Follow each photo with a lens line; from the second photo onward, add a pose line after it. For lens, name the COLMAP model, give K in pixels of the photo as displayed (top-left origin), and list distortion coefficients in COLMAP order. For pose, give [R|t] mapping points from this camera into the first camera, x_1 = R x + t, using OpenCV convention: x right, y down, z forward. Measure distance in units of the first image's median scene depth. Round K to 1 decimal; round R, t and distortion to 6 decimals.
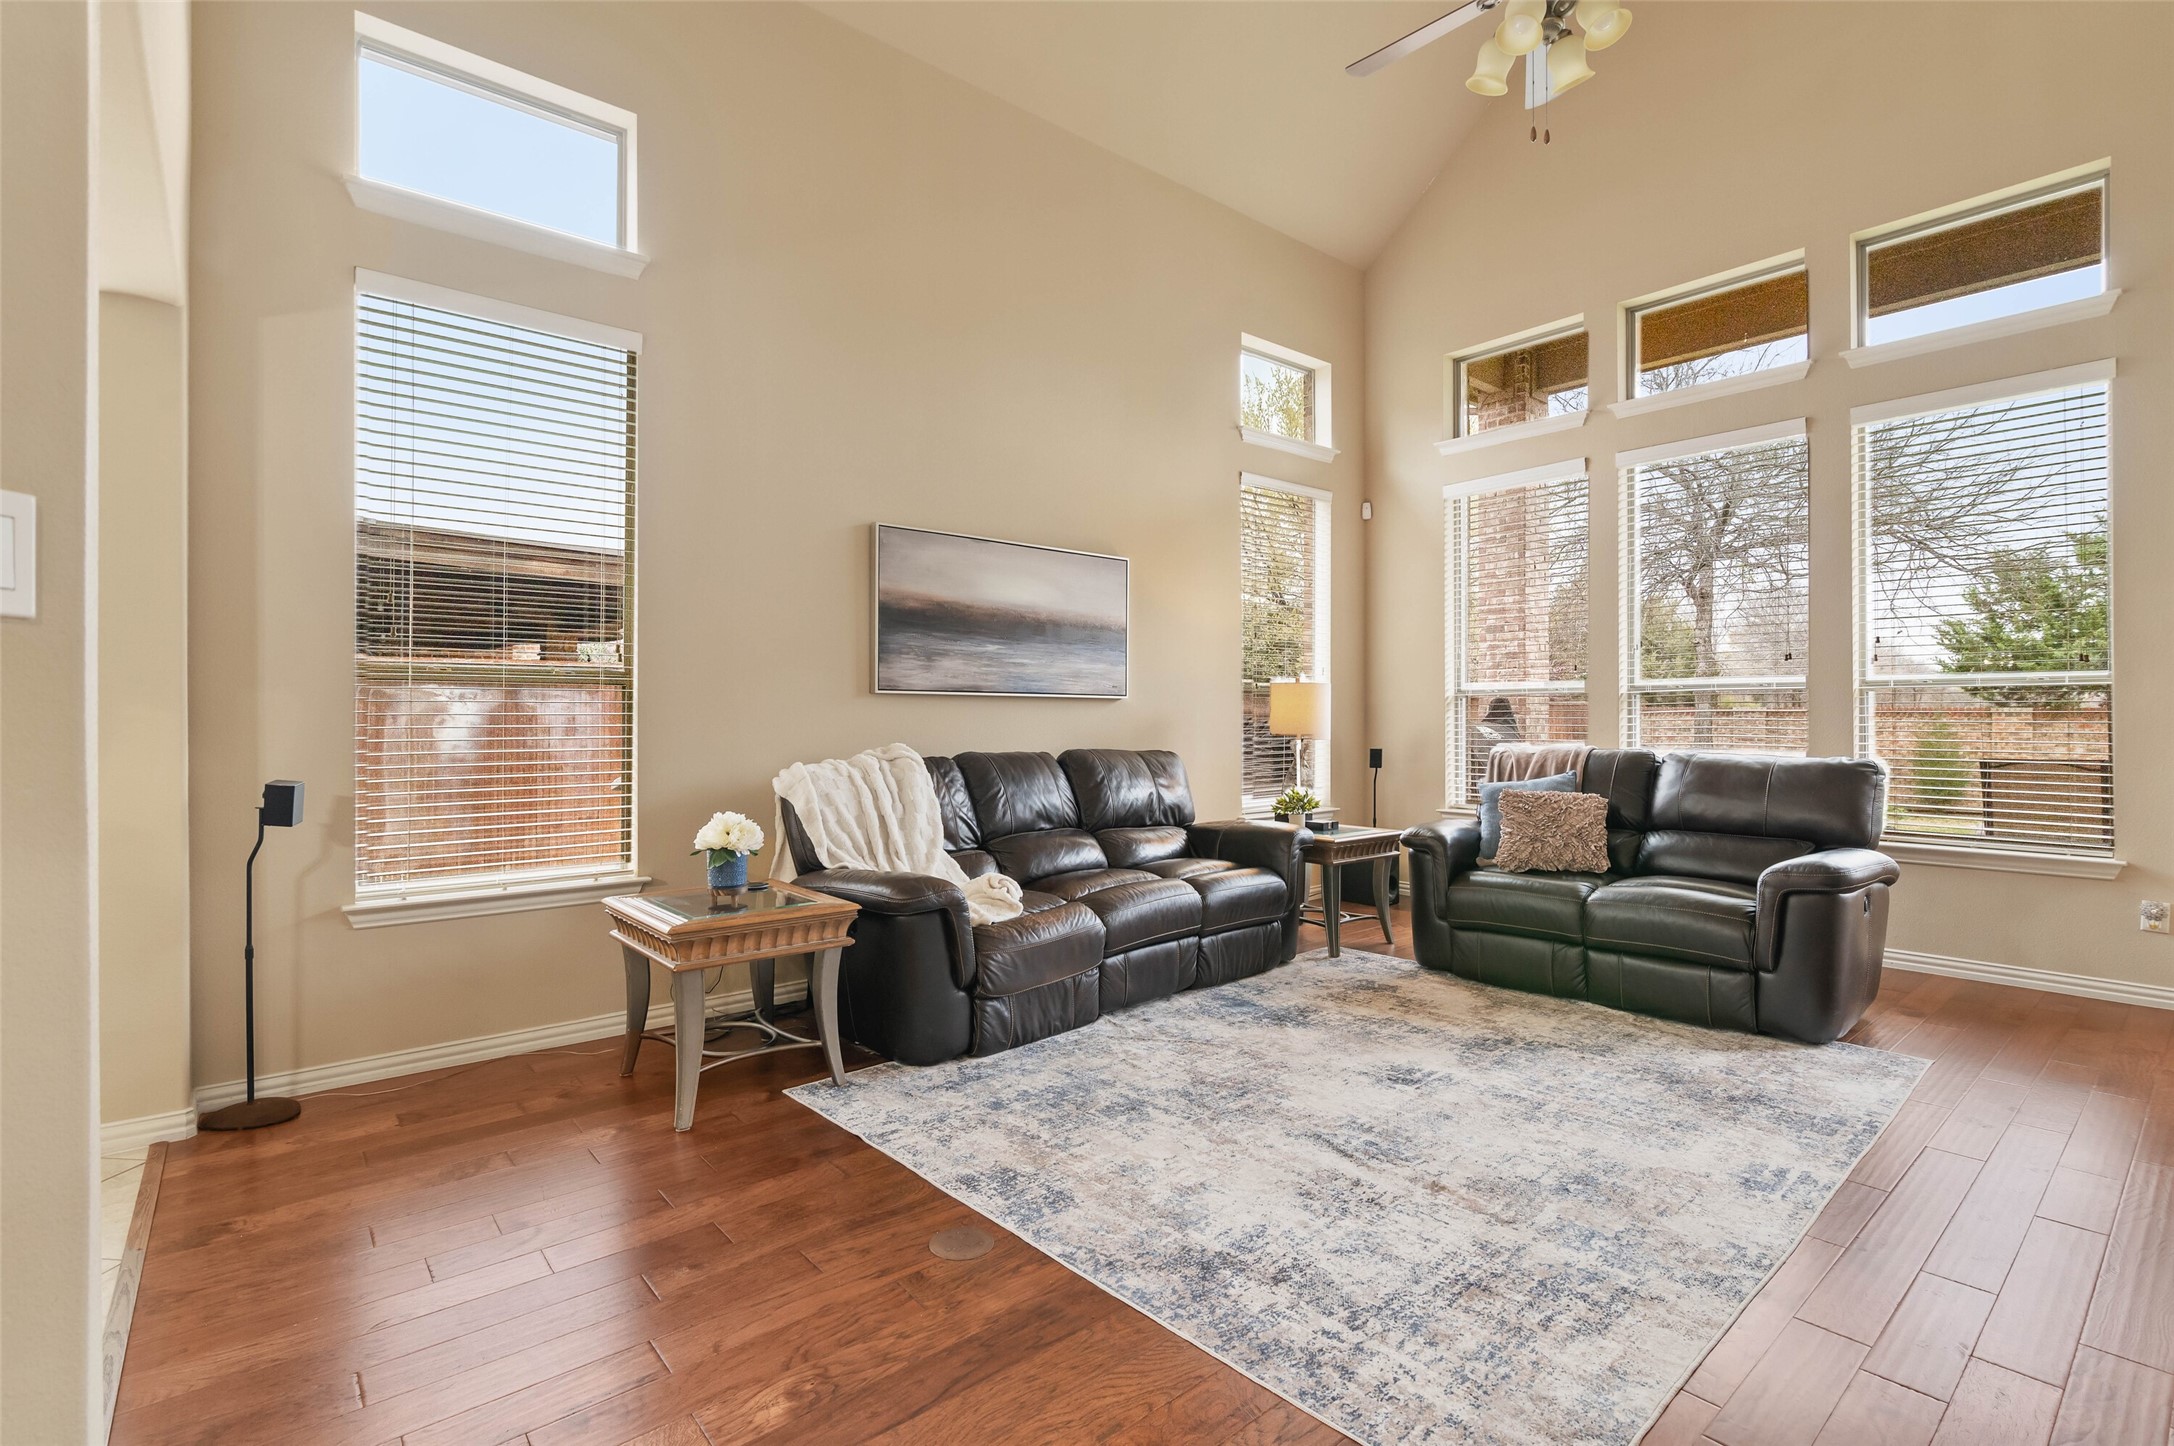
lens RADIAL K [[1005.7, 0, 1086.0], [0, 1005.7, 722.4], [0, 0, 1]] dist [-0.008723, 0.000673]
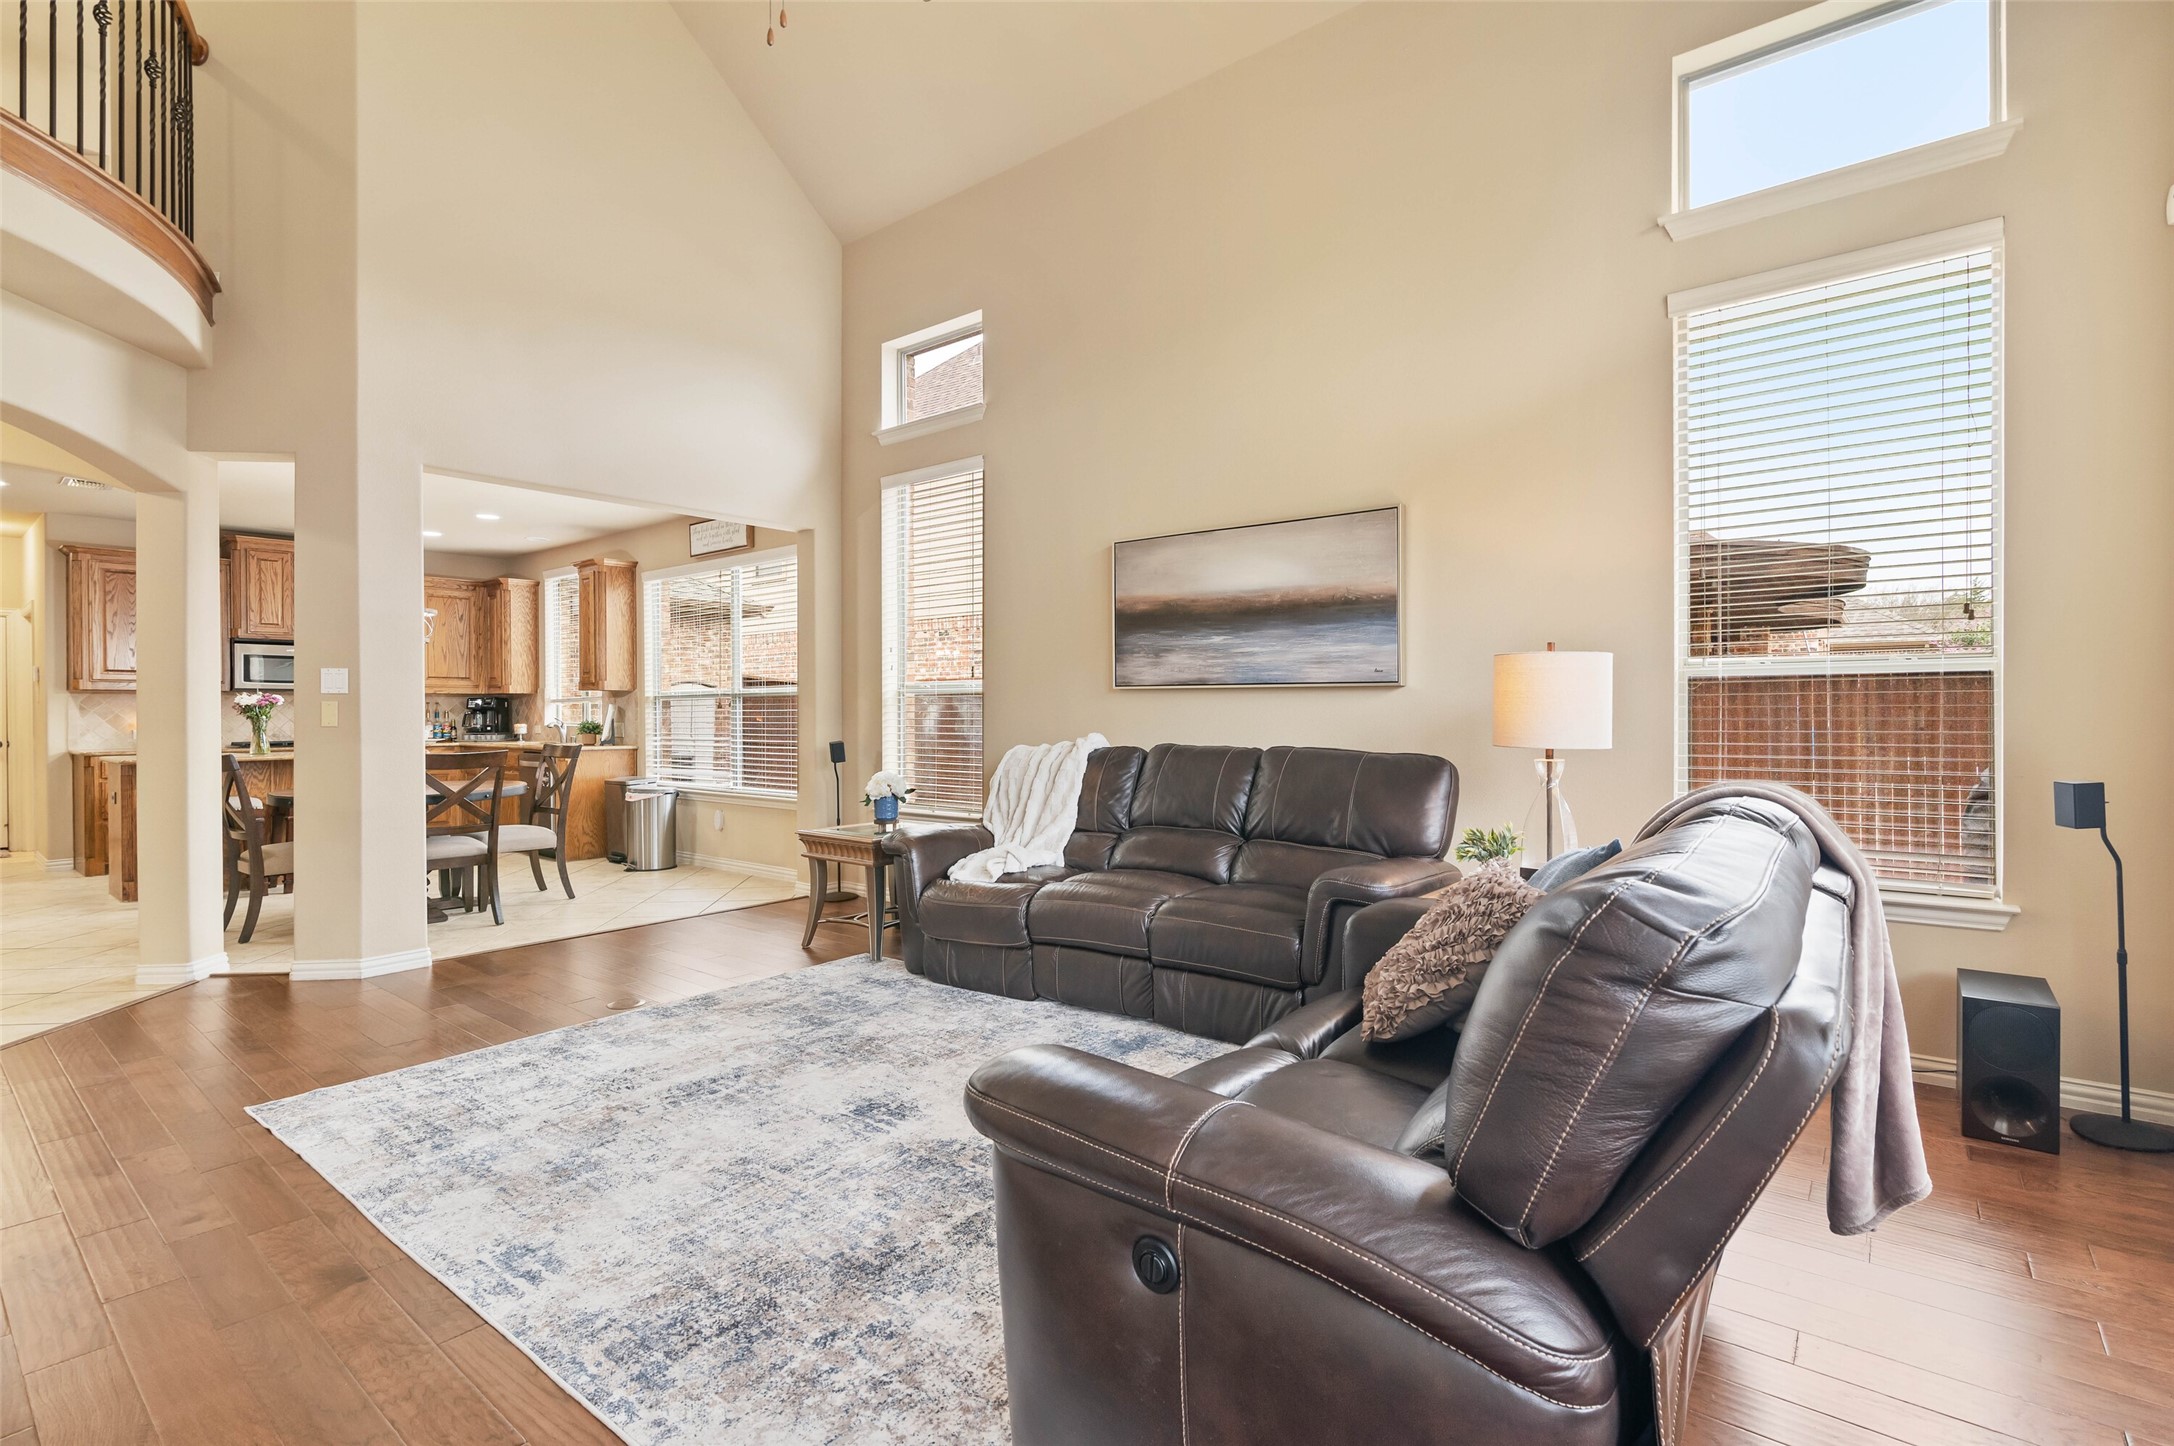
lens RADIAL K [[1005.7, 0, 1084.7], [0, 1005.7, 712.5], [0, 0, 1]] dist [-0.008723, 0.000673]
pose [[0.184844, 0.003784, -0.982761, 1.248687], [-0.002789, 0.999991, 0.003326, -0.008310], [0.982764, 0.002126, 0.184853, 1.024577]]
